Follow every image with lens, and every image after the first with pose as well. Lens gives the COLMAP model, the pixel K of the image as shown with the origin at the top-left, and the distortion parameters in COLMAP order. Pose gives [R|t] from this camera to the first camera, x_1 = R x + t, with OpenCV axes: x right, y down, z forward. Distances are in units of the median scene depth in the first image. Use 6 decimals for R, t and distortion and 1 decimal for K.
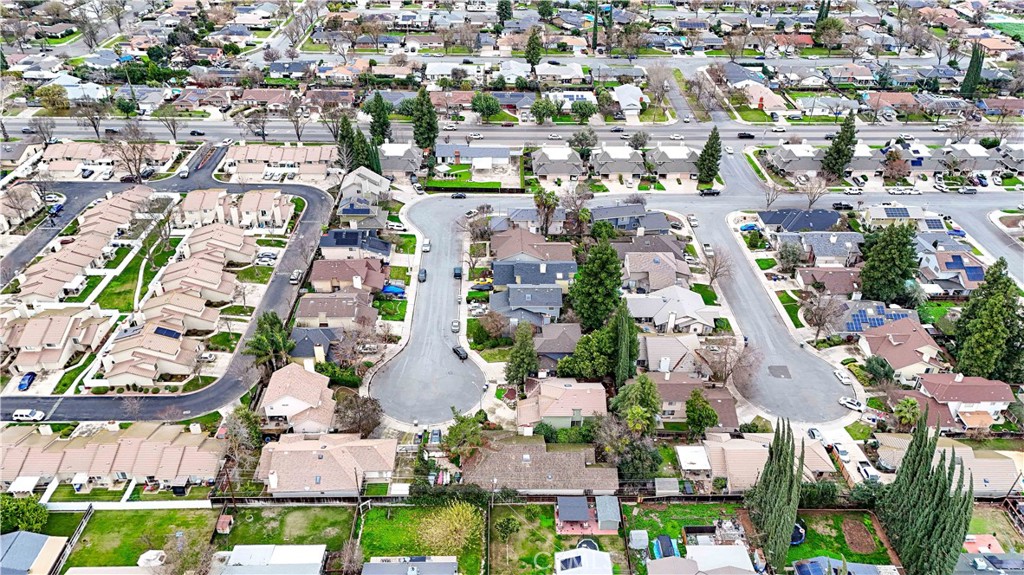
lens RADIAL K [[744.6, 0, 510.7], [0, 744.6, 289.0], [0, 0, 1]] dist [0.076651, -0.068442]
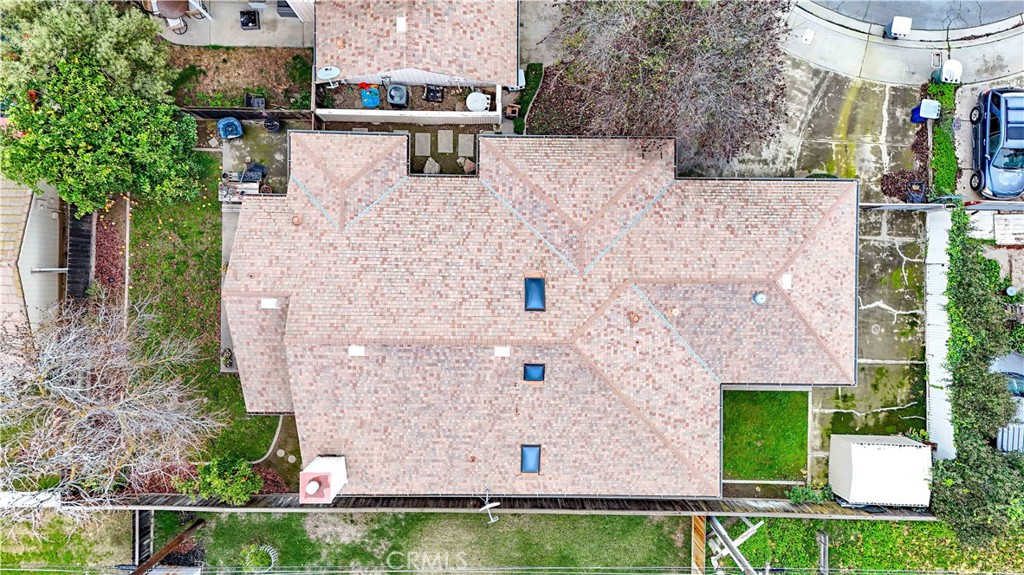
lens RADIAL K [[744.6, 0, 510.5], [0, 744.6, 291.0], [0, 0, 1]] dist [0.076651, -0.068442]
pose [[0.999405, 0.033834, 0.006745, -0.192494], [-0.024145, 0.546267, 0.837263, 0.035651], [0.024643, -0.836927, 0.546759, 0.669711]]
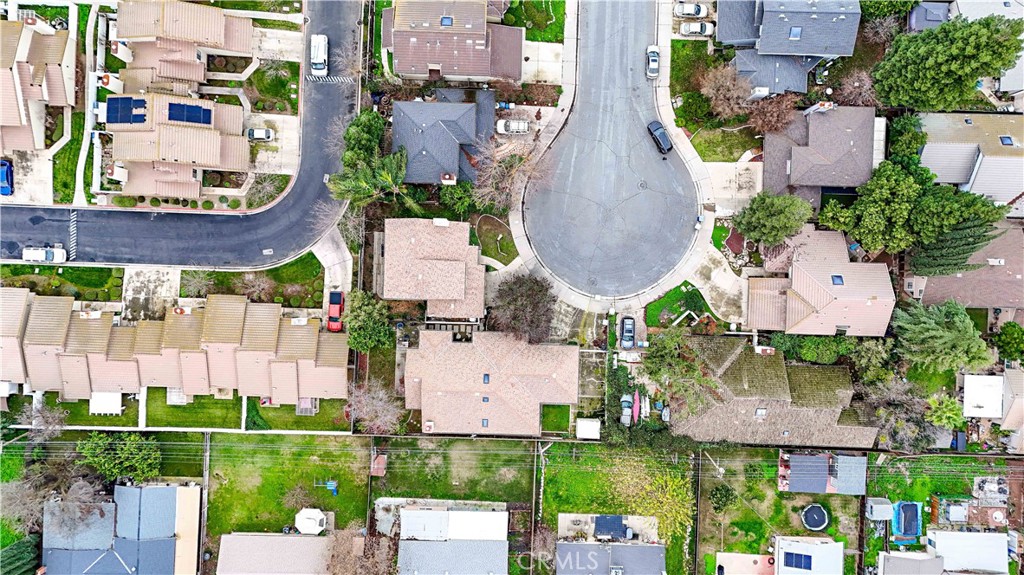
lens RADIAL K [[744.6, 0, 506.5], [0, 744.6, 291.7], [0, 0, 1]] dist [0.076651, -0.068442]
pose [[0.998666, 0.051324, 0.005727, -0.178331], [-0.032805, 0.544818, 0.837913, -0.336776], [0.039884, -0.836982, 0.545774, 0.504039]]
